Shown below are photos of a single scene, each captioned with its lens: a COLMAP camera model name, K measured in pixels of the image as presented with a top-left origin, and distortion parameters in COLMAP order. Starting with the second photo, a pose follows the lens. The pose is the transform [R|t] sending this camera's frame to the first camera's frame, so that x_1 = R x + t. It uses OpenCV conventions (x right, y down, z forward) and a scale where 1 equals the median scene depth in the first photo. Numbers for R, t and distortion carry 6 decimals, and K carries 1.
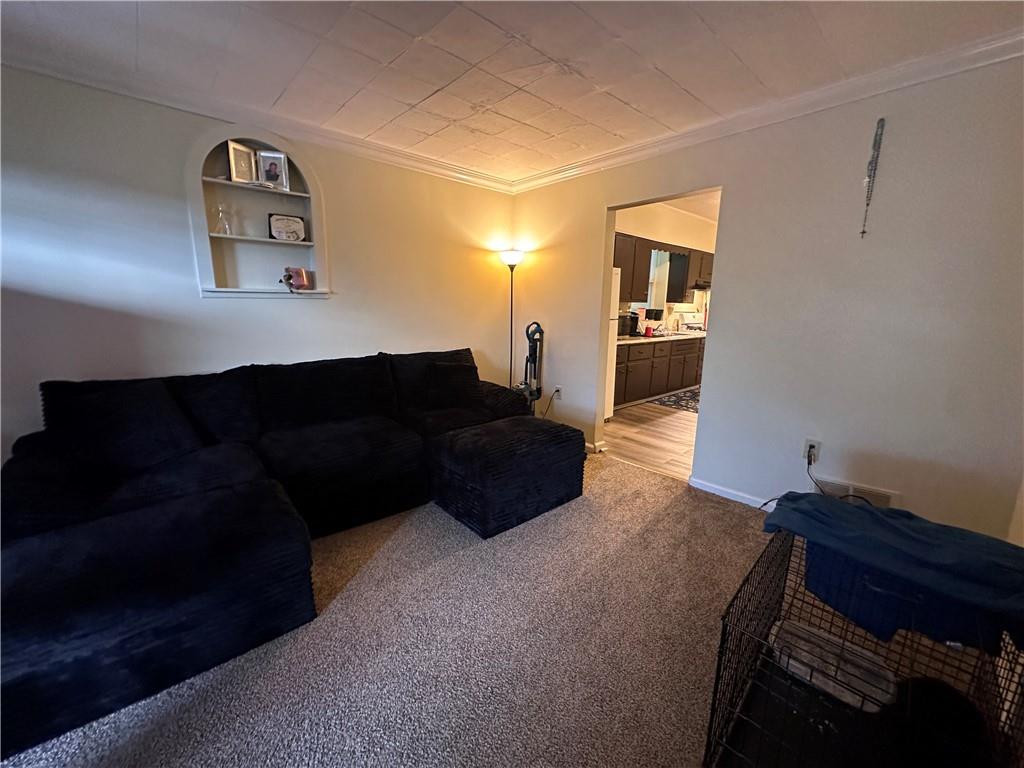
lens RADIAL K [[410.9, 0, 512.9], [0, 410.9, 387.3], [0, 0, 1]] dist [-0.001394, 0.000907]
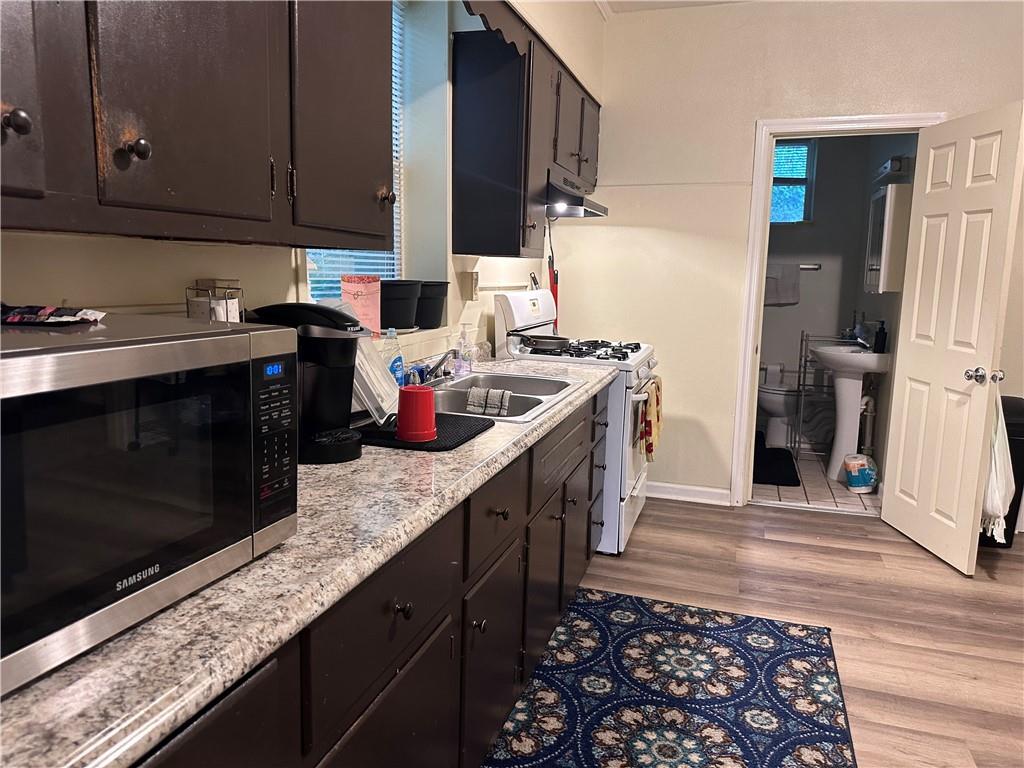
lens RADIAL K [[712.6, 0, 512.0], [0, 712.6, 384.0], [0, 0, 1]] dist [0.058189, -0.091733]
pose [[0.863361, -0.084650, 0.497436, 0.185544], [0.100679, 0.994904, -0.005435, -0.123254], [-0.494441, 0.054774, 0.867484, 0.620760]]
